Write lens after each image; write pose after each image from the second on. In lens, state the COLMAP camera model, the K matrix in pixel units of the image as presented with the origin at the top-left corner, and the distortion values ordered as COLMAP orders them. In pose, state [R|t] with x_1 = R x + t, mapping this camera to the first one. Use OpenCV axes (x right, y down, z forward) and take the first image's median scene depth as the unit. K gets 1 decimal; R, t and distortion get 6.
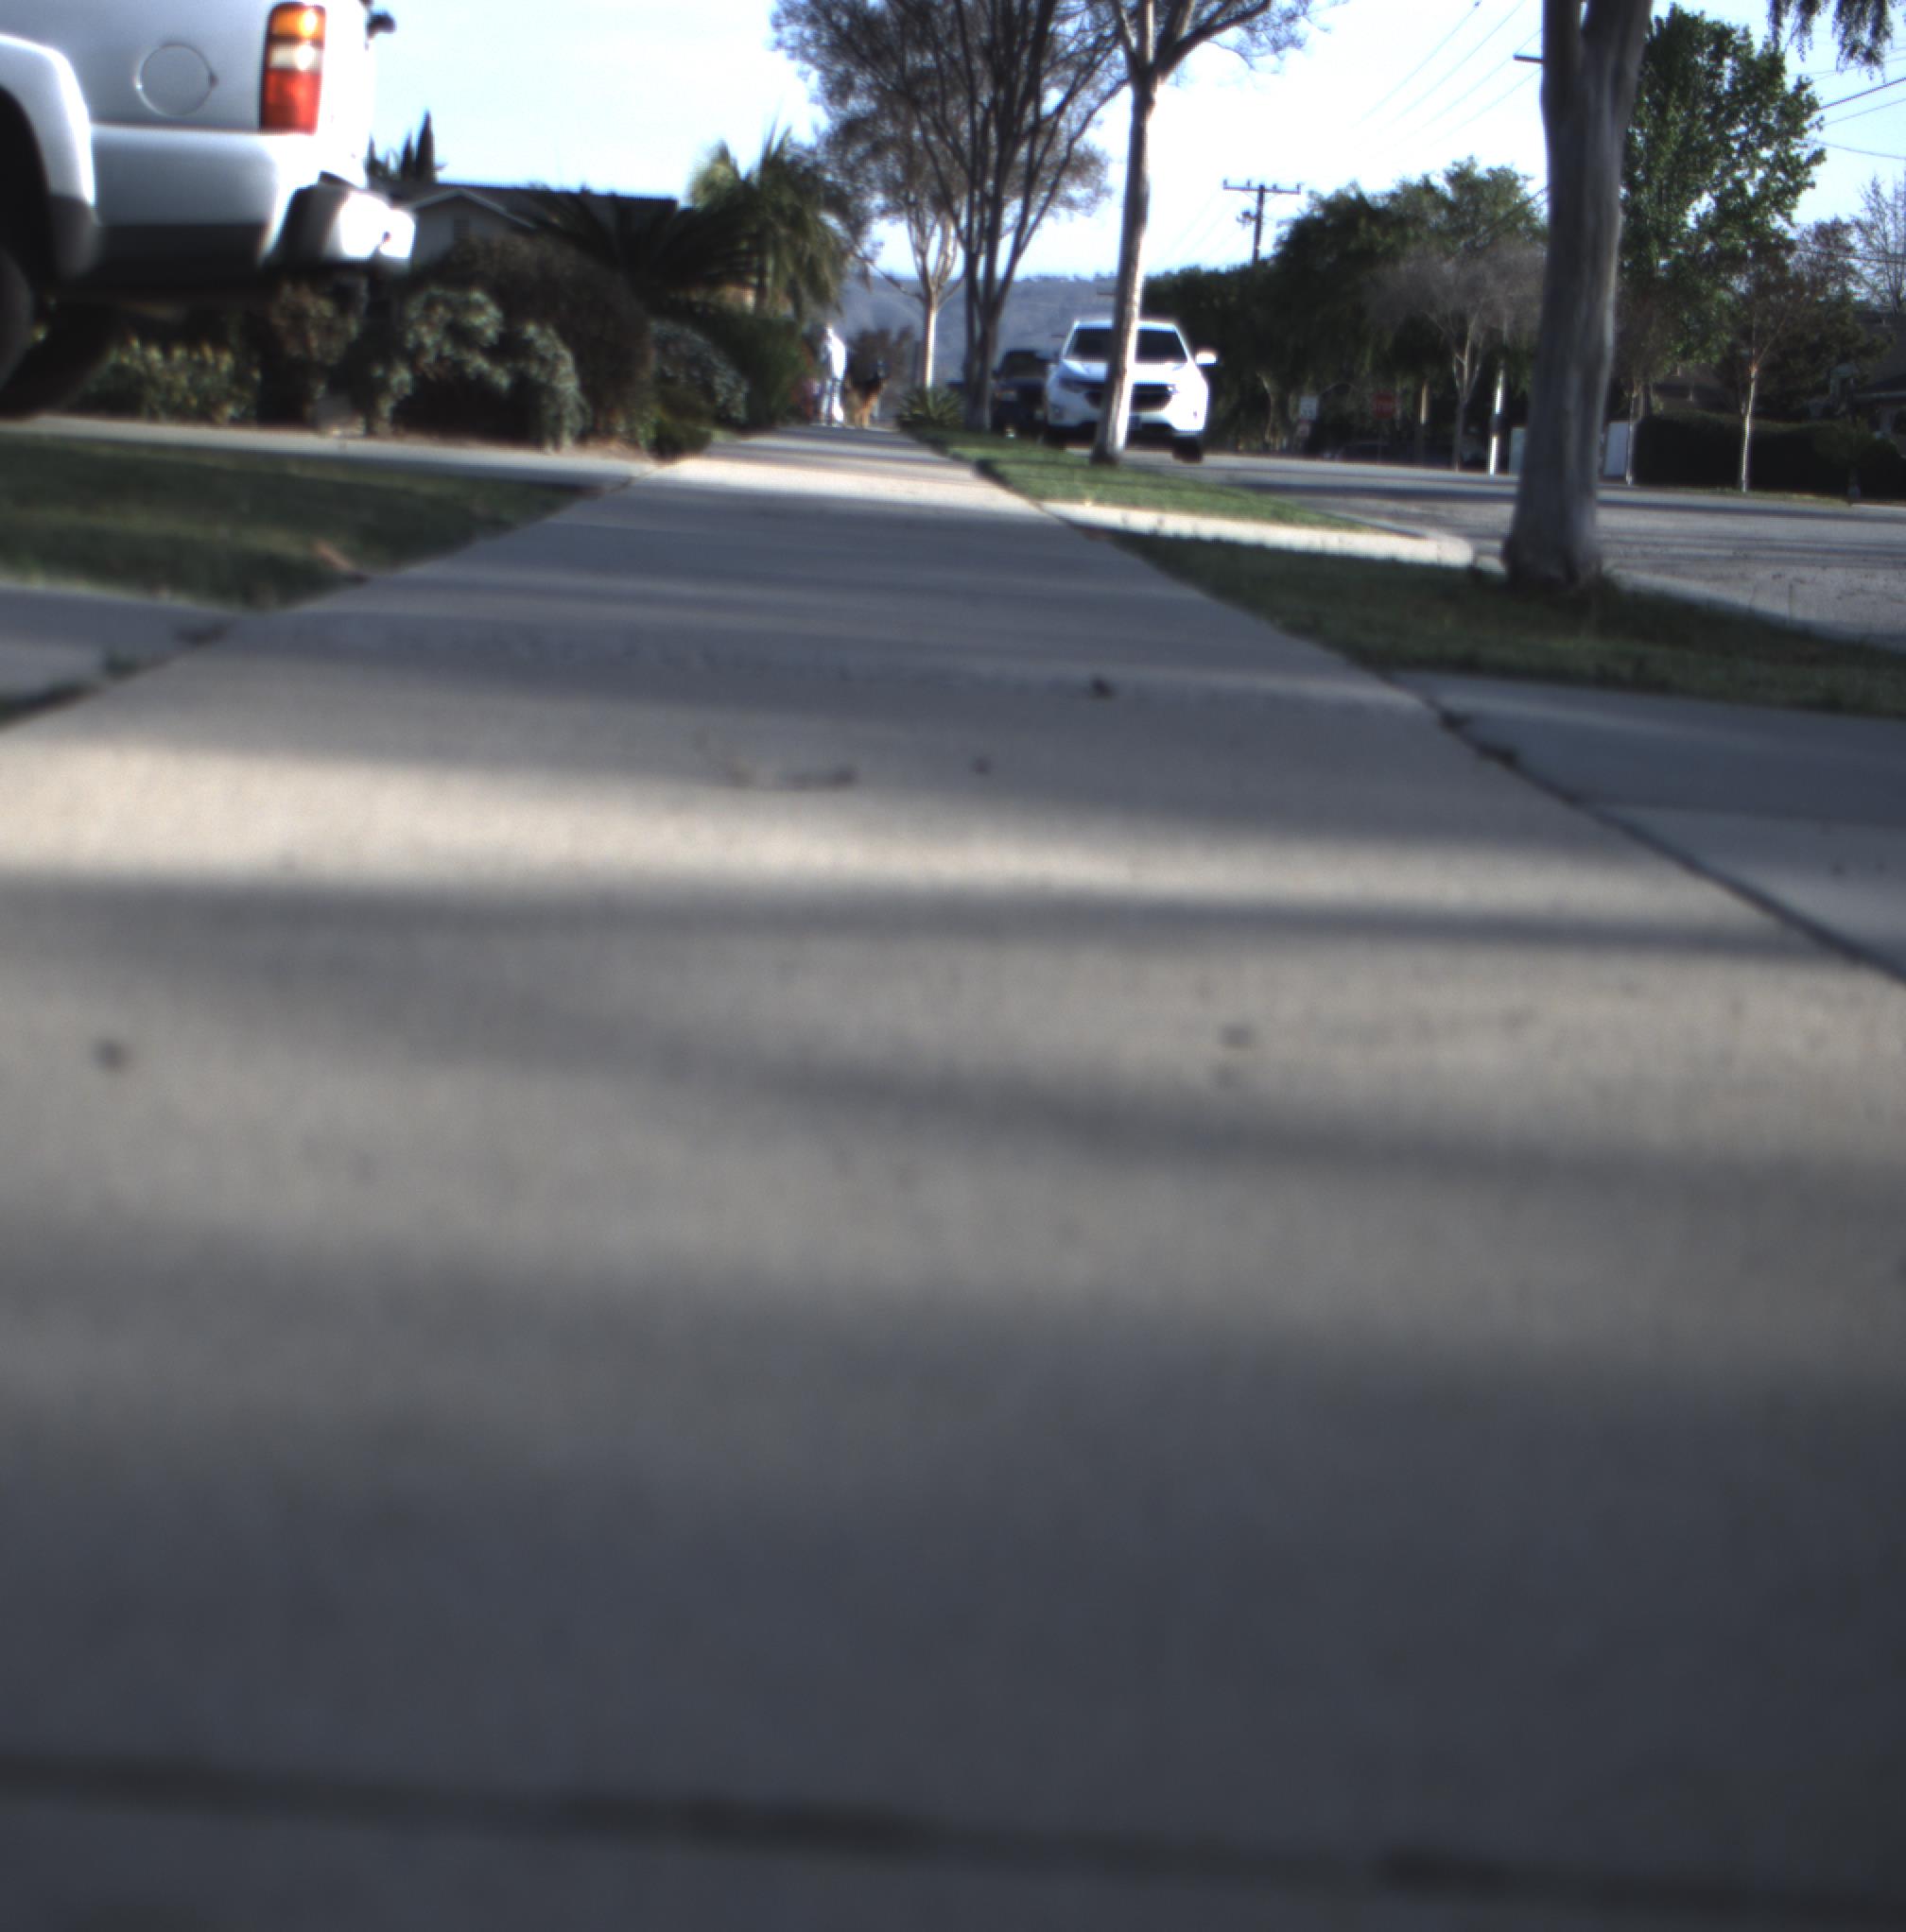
lens RADIAL K [[4380.8, 0, 712.6], [0, 4380.8, 959.8], [0, 0, 1]] dist [-0.174563, 0.889848]
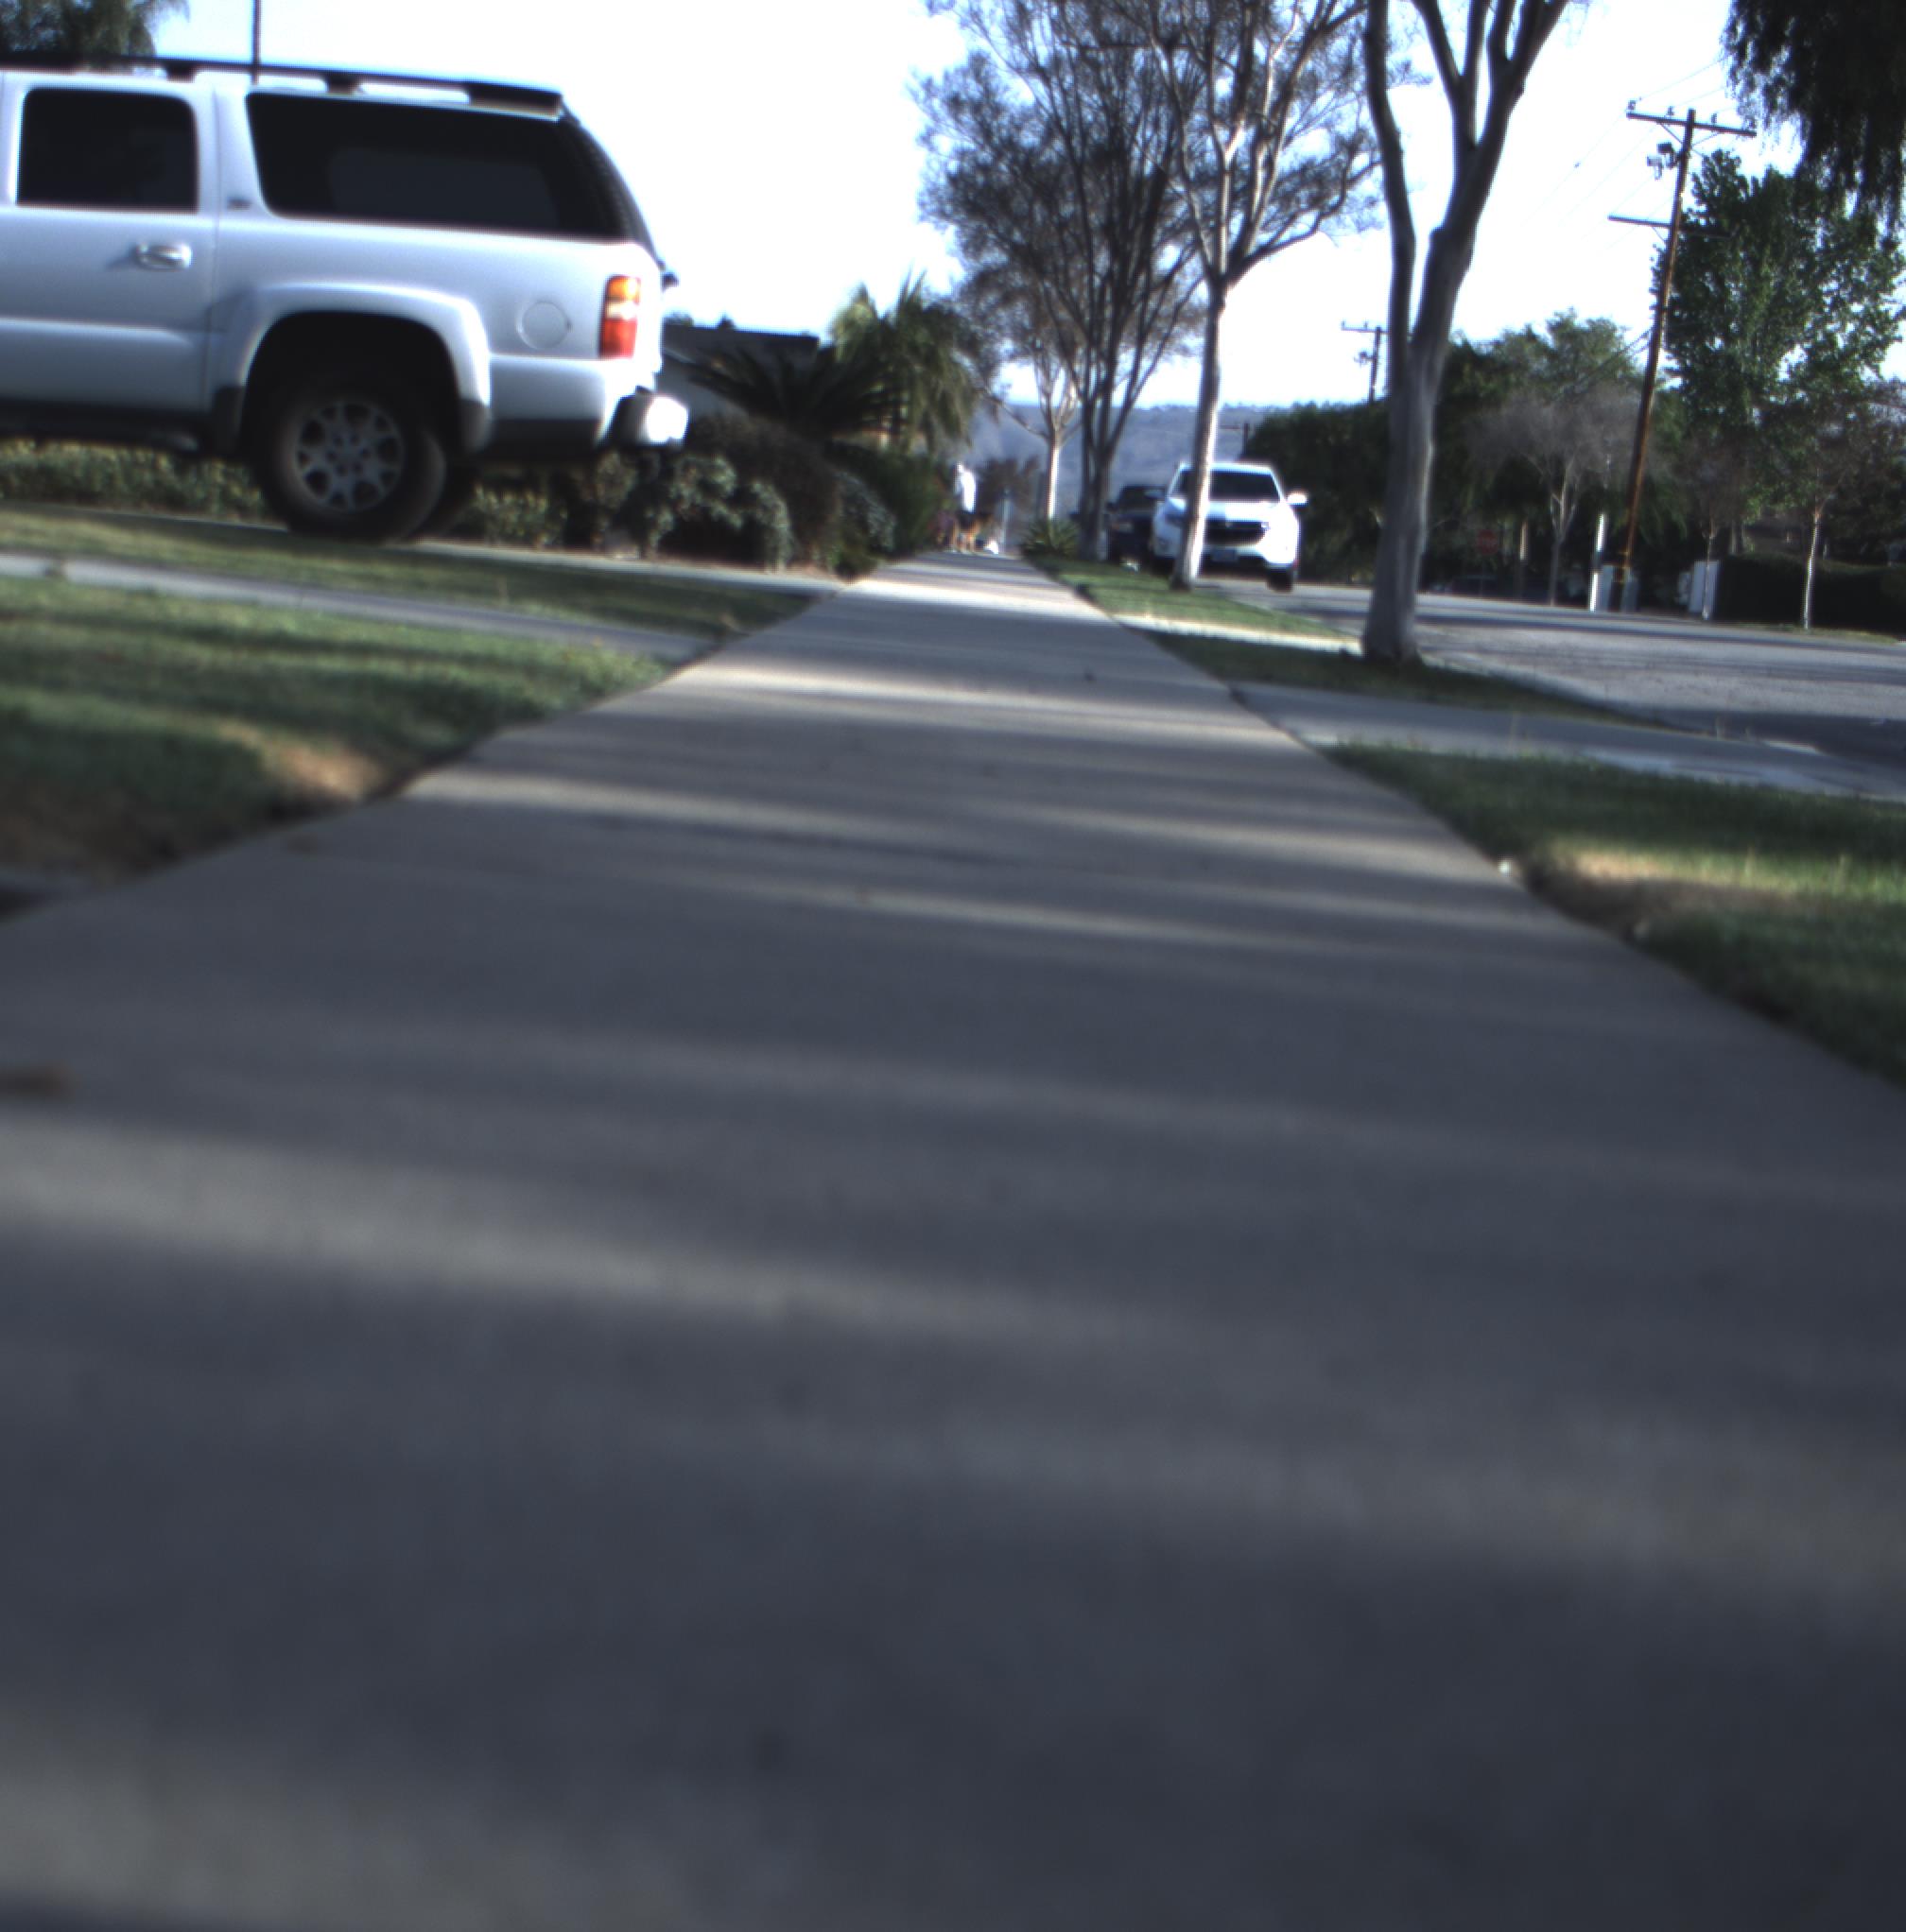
lens RADIAL K [[4380.8, 0, 712.6], [0, 4380.8, 959.8], [0, 0, 1]] dist [-0.174563, 0.889848]
pose [[0.999422, 0.020739, -0.026927, -0.002018], [-0.021470, 0.999401, -0.027156, 0.006601], [0.026347, 0.027718, 0.999268, -0.056800]]
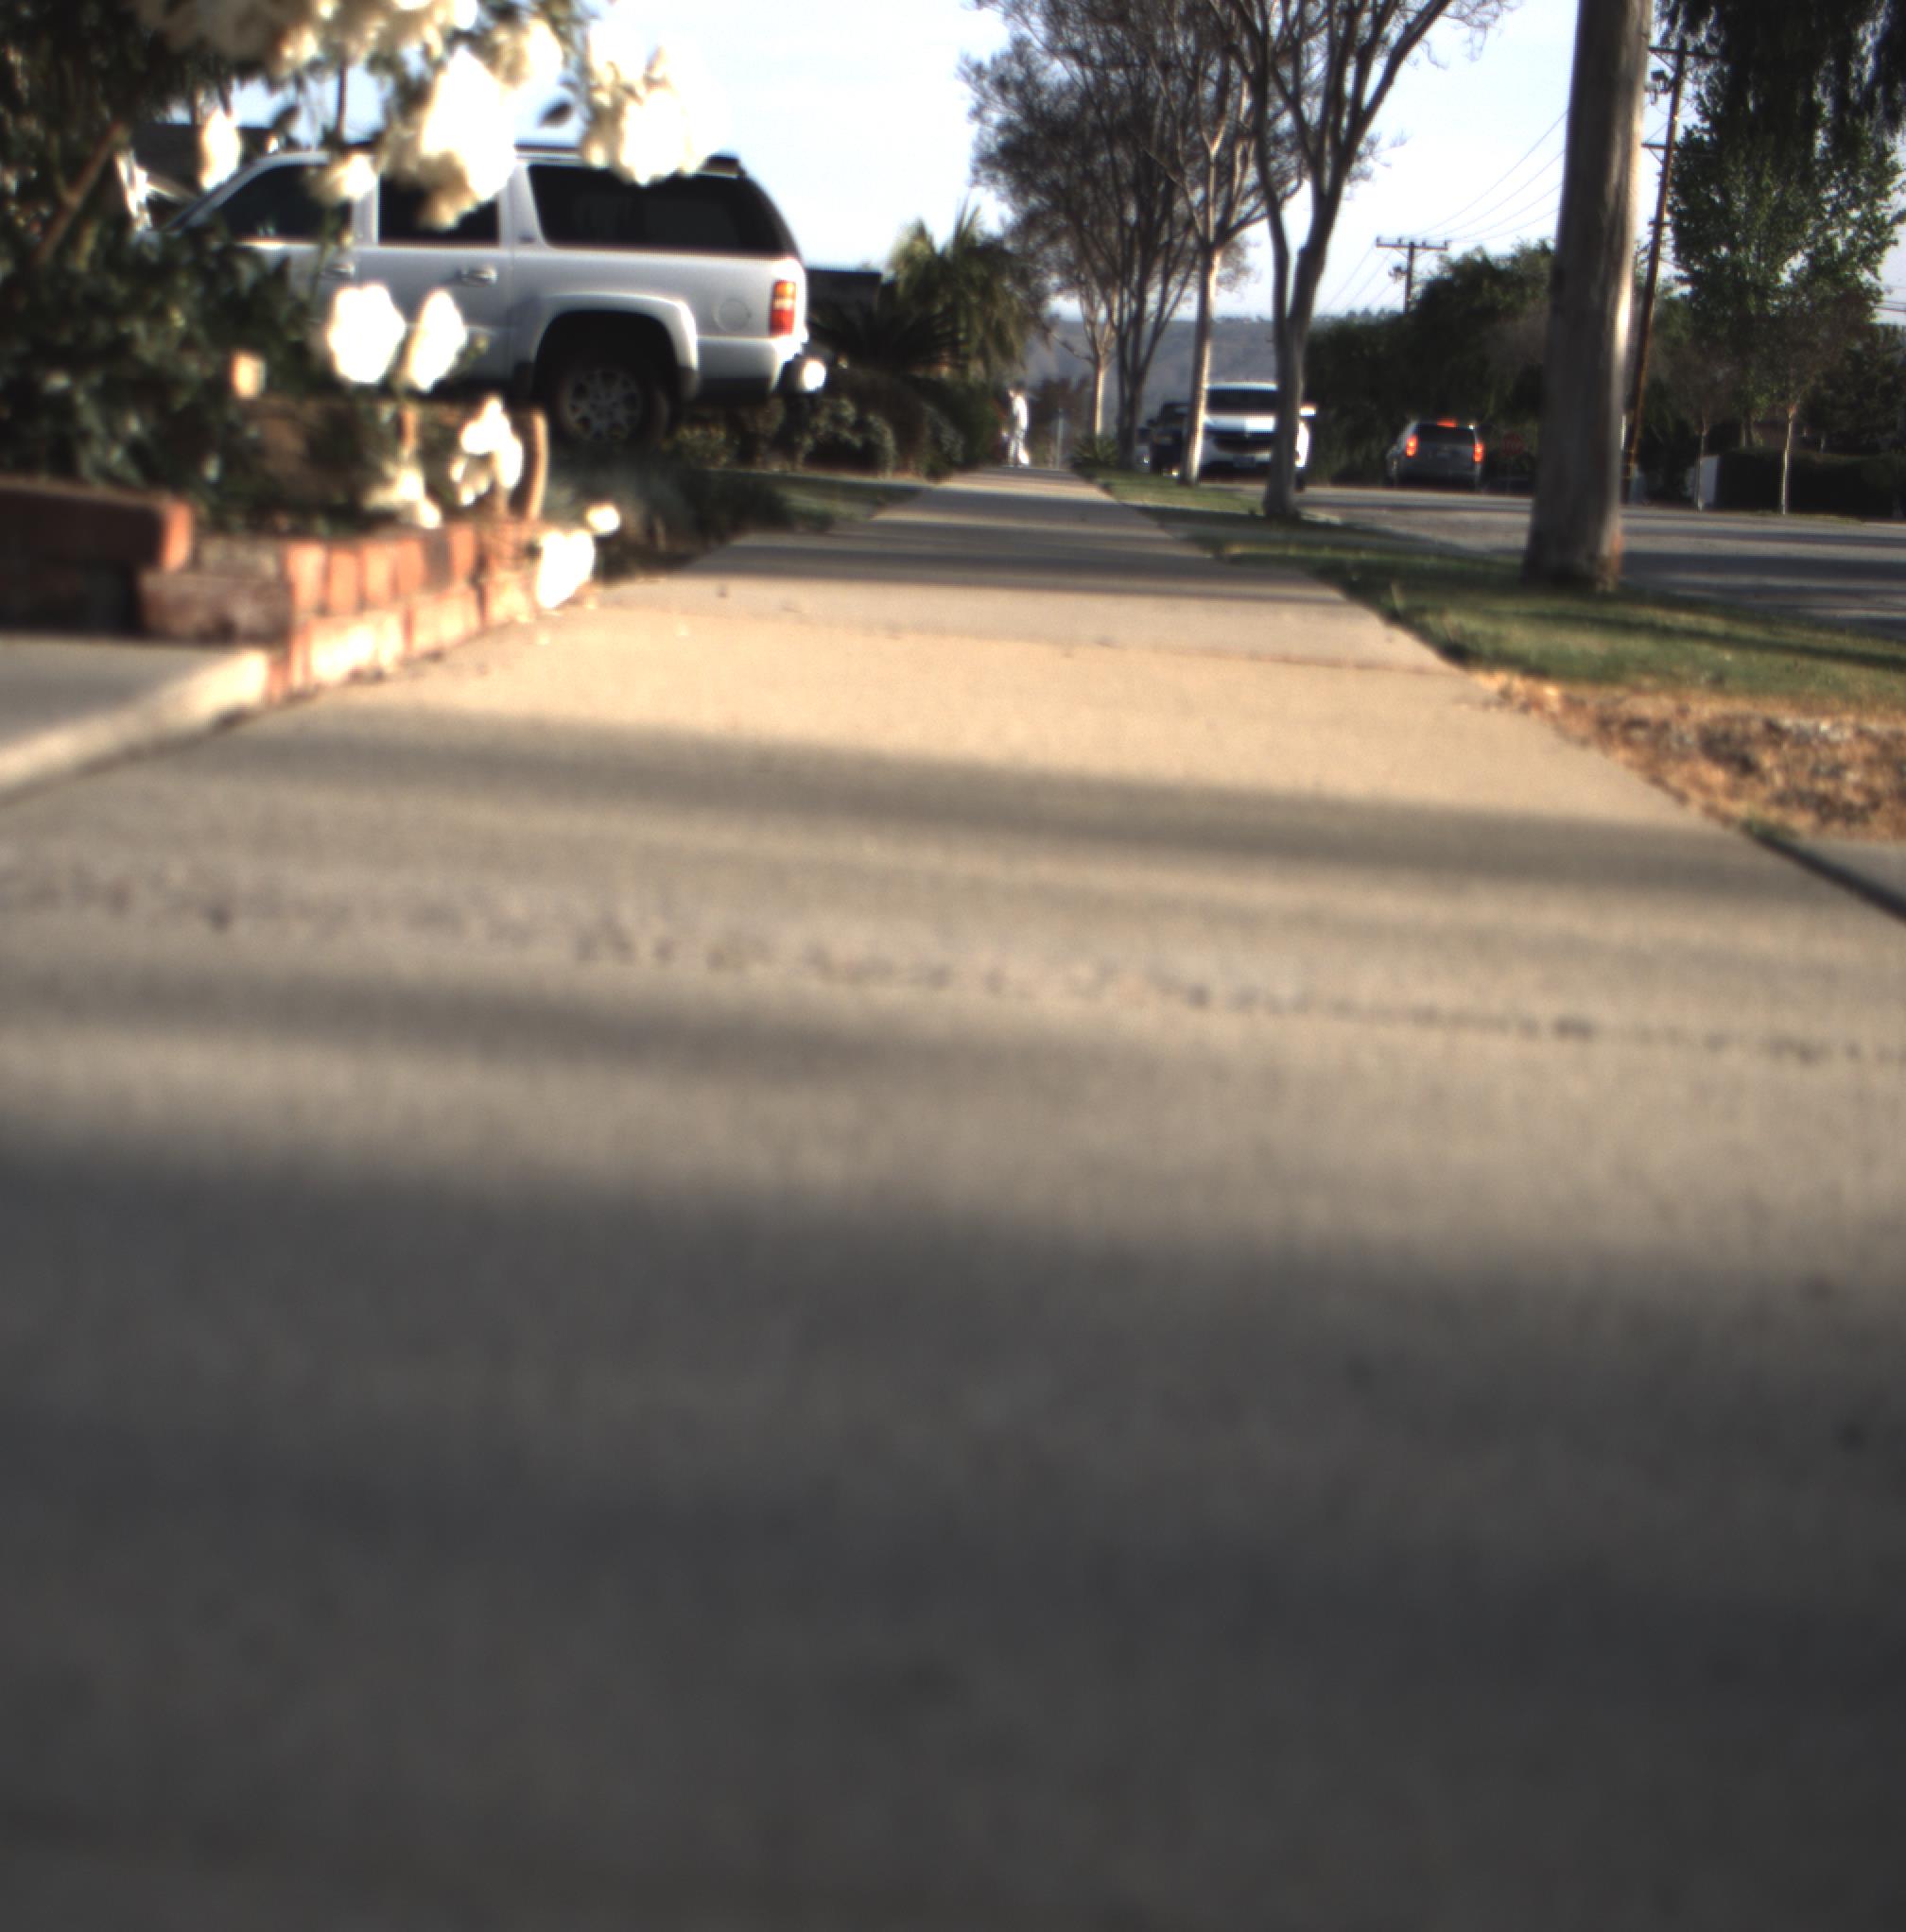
lens RADIAL K [[4380.8, 0, 712.6], [0, 4380.8, 959.8], [0, 0, 1]] dist [-0.174563, 0.889848]
pose [[0.999060, -0.006293, -0.042887, -0.004090], [0.005853, 0.999929, -0.010374, 0.017535], [0.042950, 0.010113, 0.999026, -0.140734]]
